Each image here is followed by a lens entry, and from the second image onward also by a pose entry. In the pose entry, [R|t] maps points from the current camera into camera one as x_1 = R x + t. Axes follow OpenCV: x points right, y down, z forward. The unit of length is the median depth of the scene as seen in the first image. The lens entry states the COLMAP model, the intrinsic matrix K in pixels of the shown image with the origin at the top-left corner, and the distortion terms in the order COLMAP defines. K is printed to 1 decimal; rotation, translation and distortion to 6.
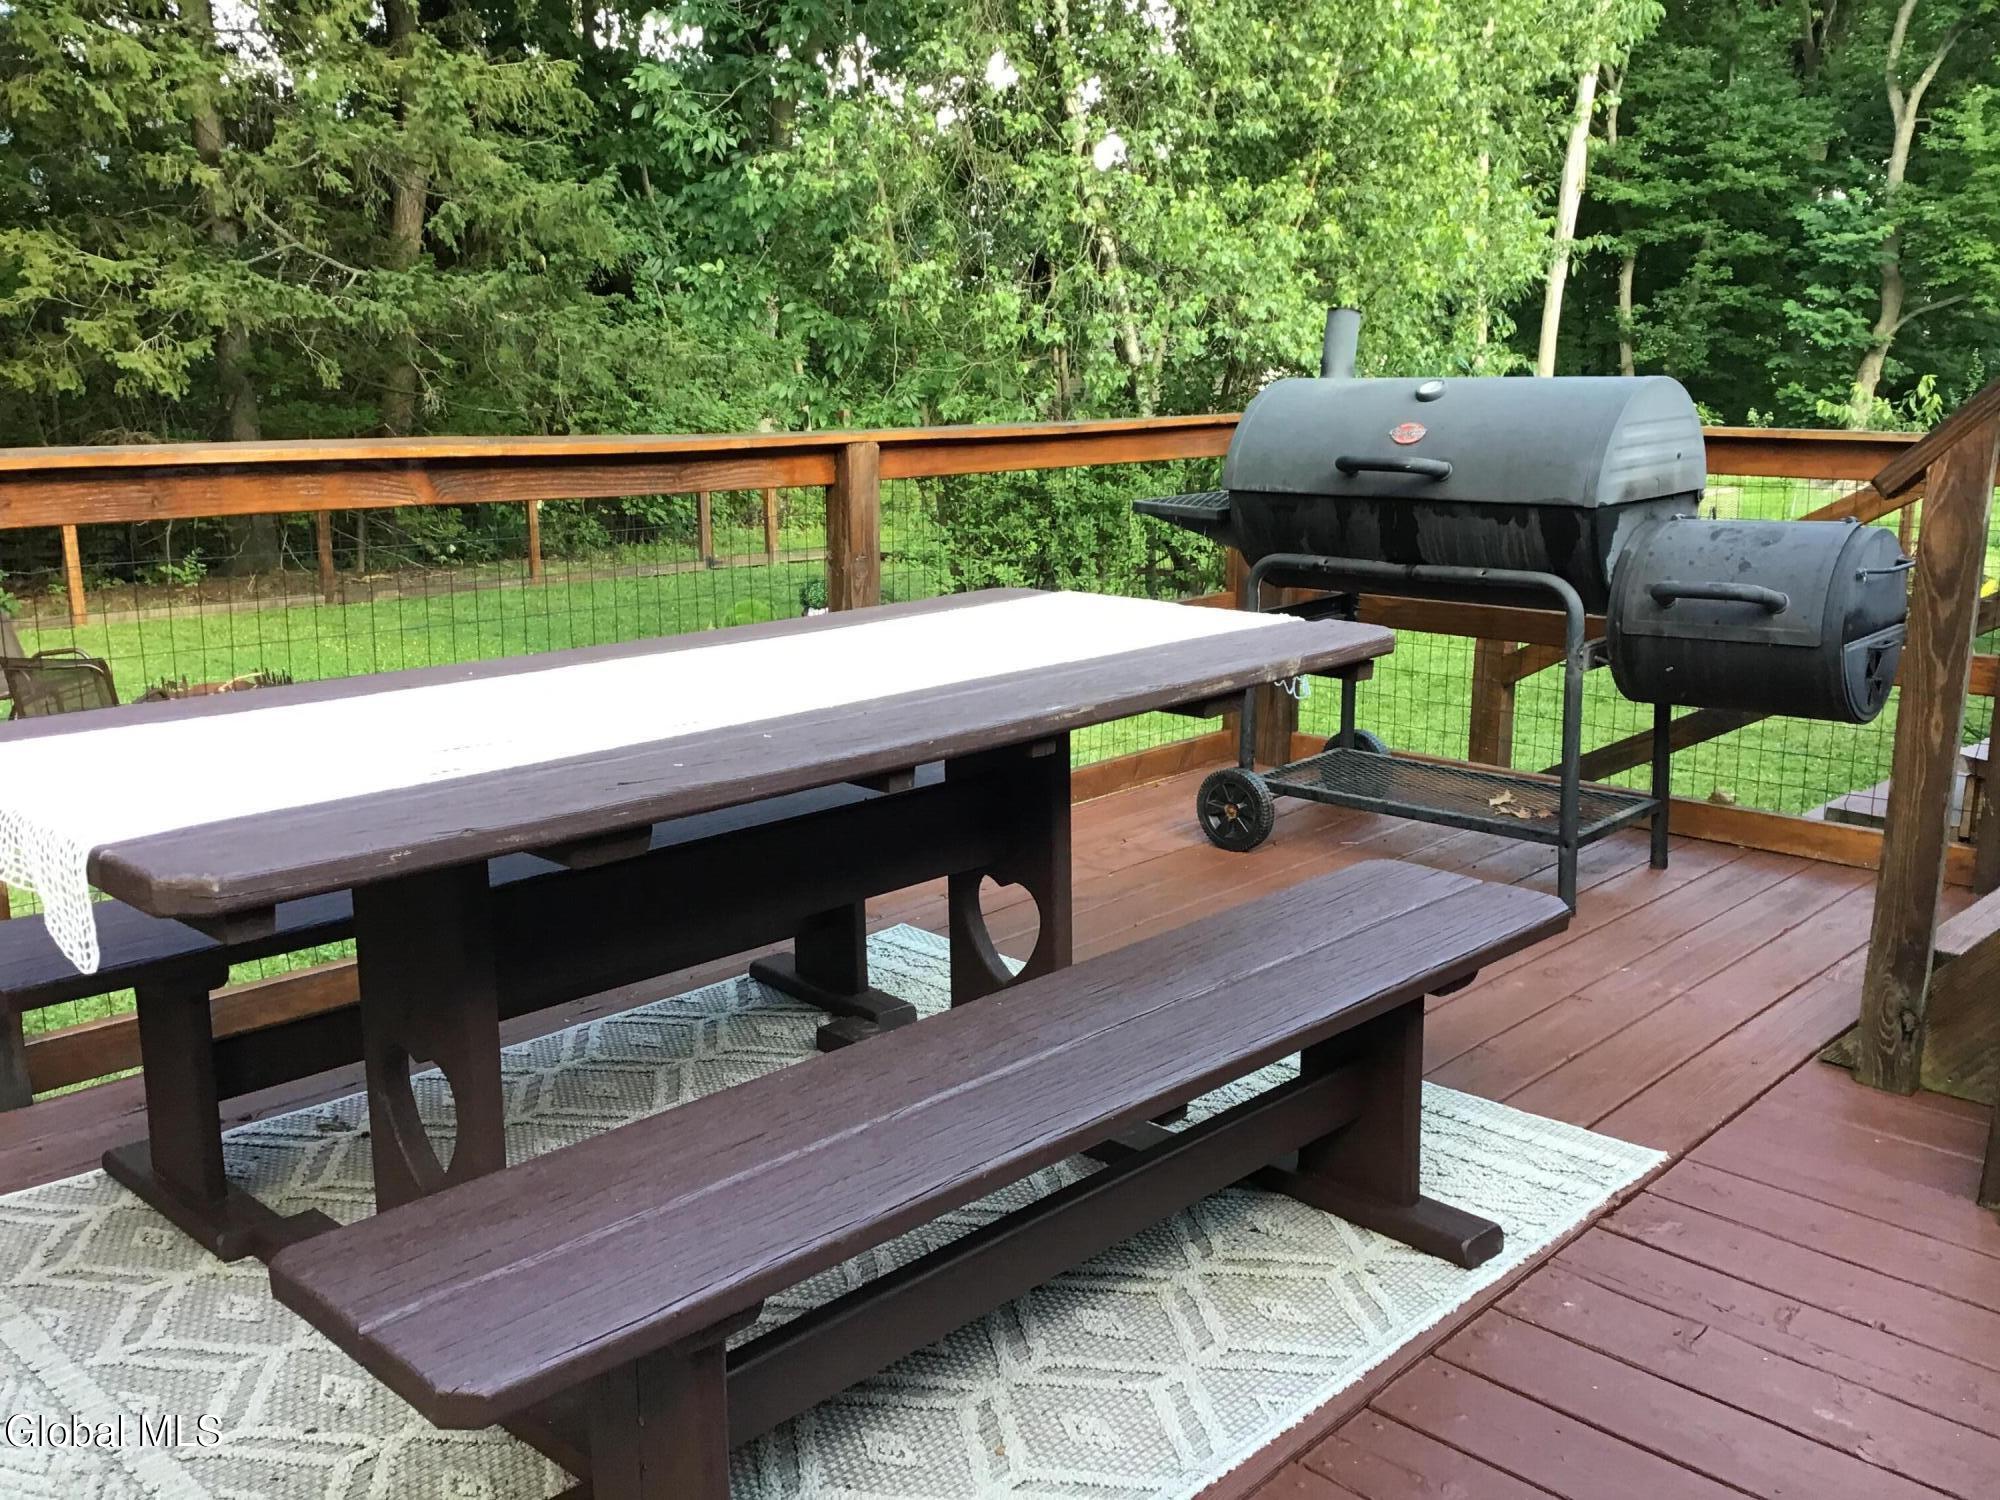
lens RADIAL K [[1803.9, 0, 1001.0], [0, 1803.9, 749.2], [0, 0, 1]] dist [0.104244, -0.105188]
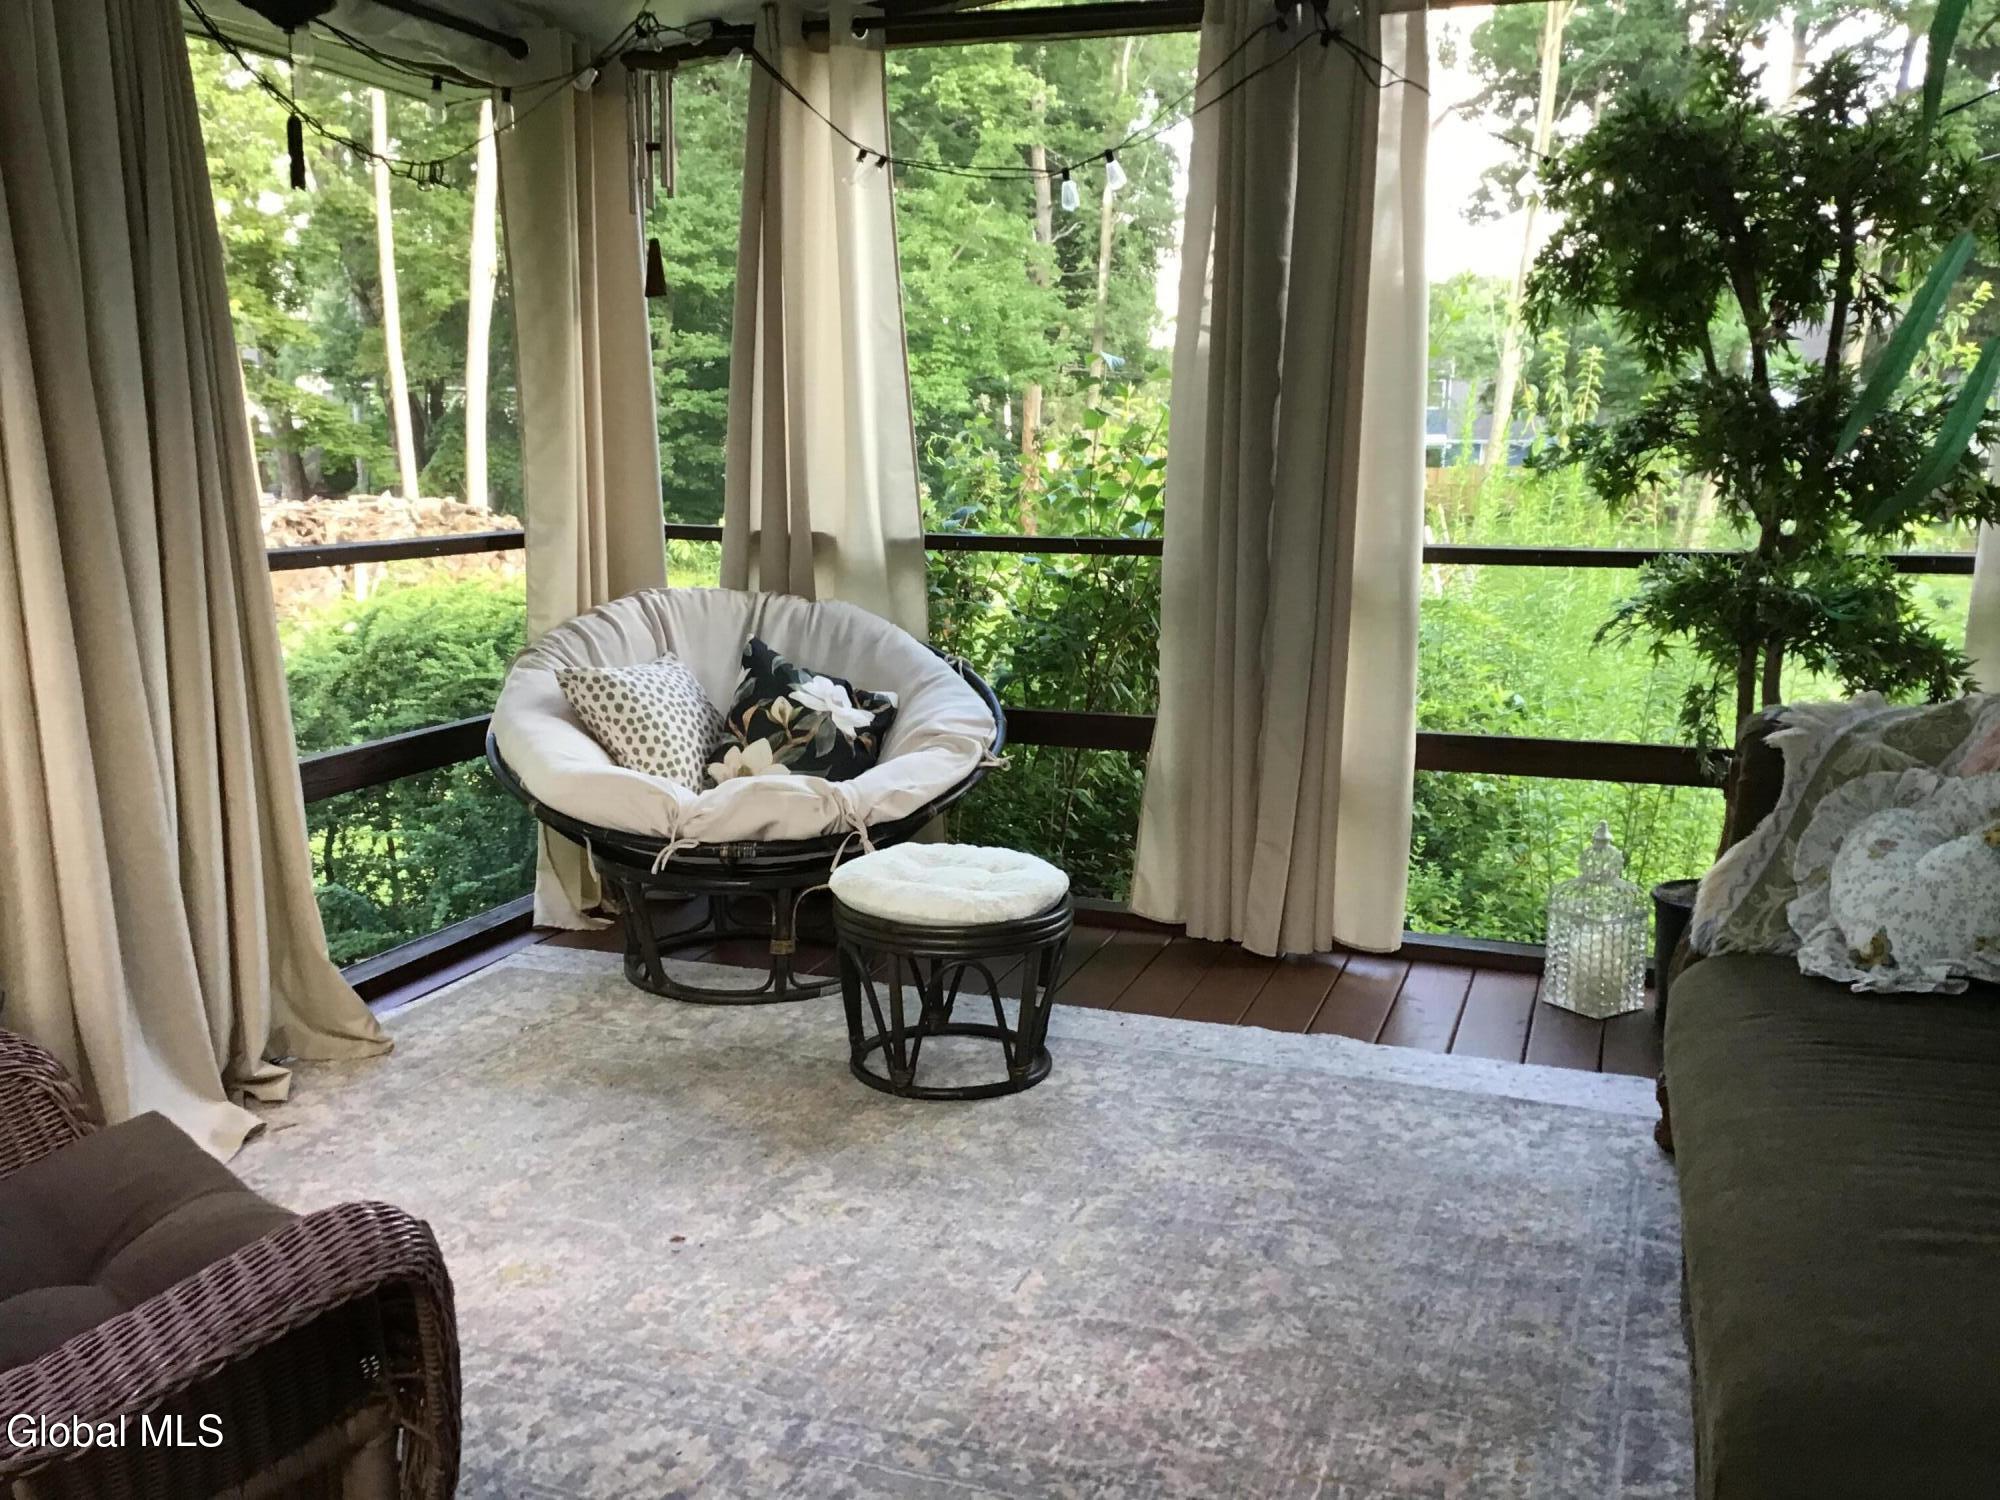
lens RADIAL K [[1803.9, 0, 991.6], [0, 1803.9, 742.8], [0, 0, 1]] dist [0.104244, -0.105188]
pose [[0.921959, -0.064812, 0.381825, 0.189414], [0.082271, 0.996171, -0.029561, -0.038875], [-0.378448, 0.058667, 0.923762, 0.121507]]
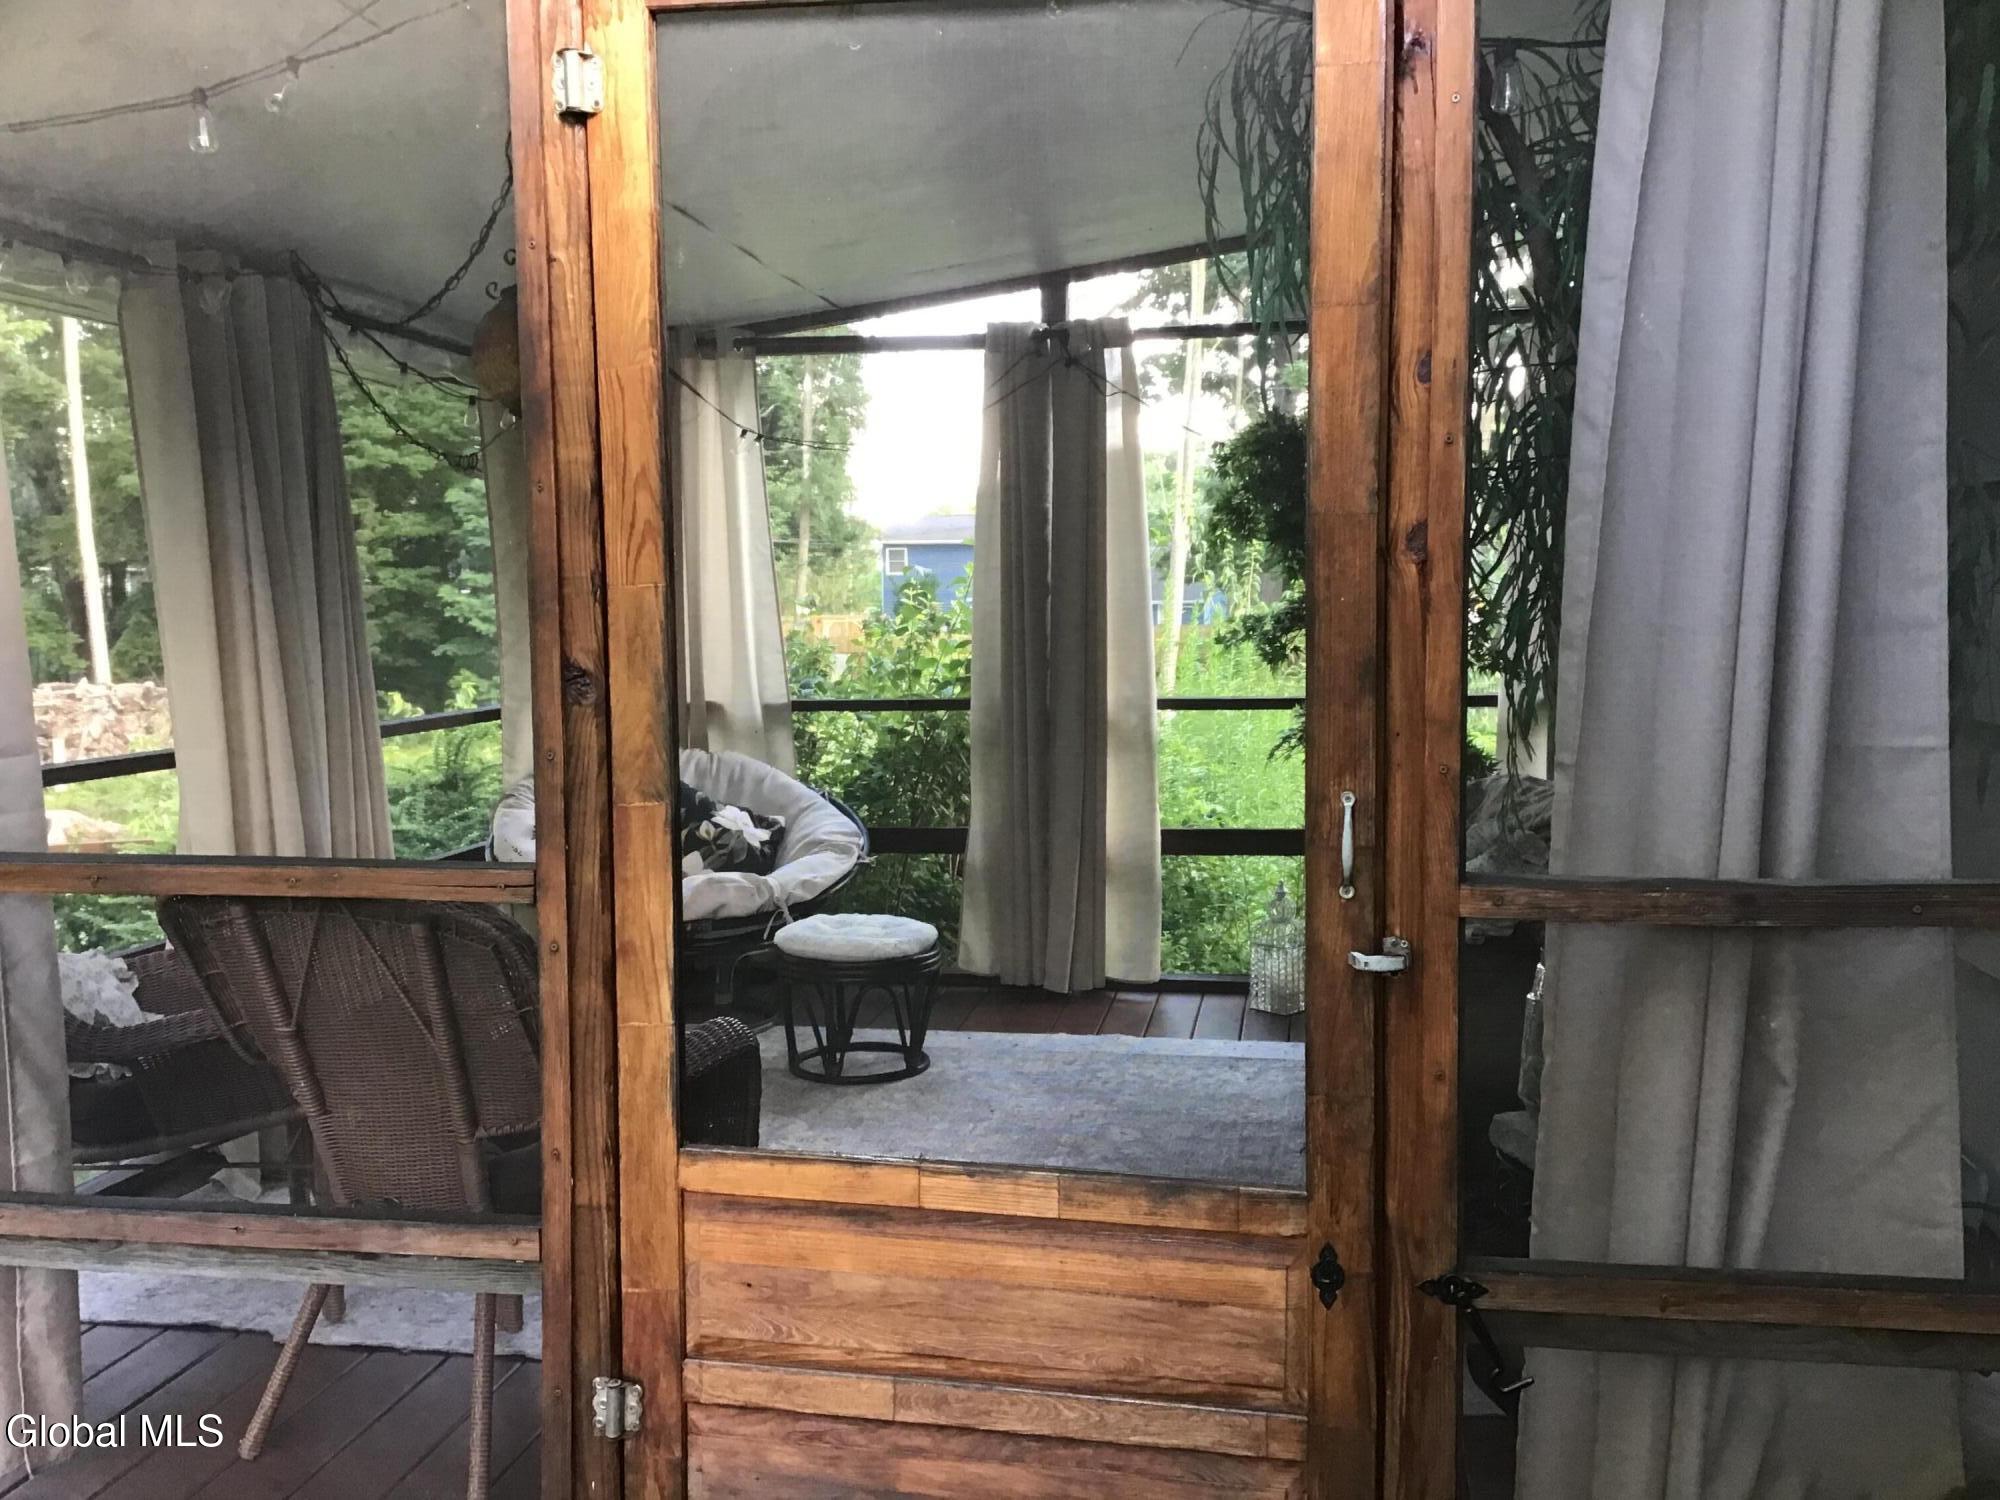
lens RADIAL K [[1803.9, 0, 1007.0], [0, 1803.9, 741.6], [0, 0, 1]] dist [0.104244, -0.105188]
pose [[0.839118, -0.060975, 0.540522, 0.161259], [0.135986, 0.985659, -0.099918, -0.034242], [-0.526678, 0.157346, 0.835376, 0.089199]]
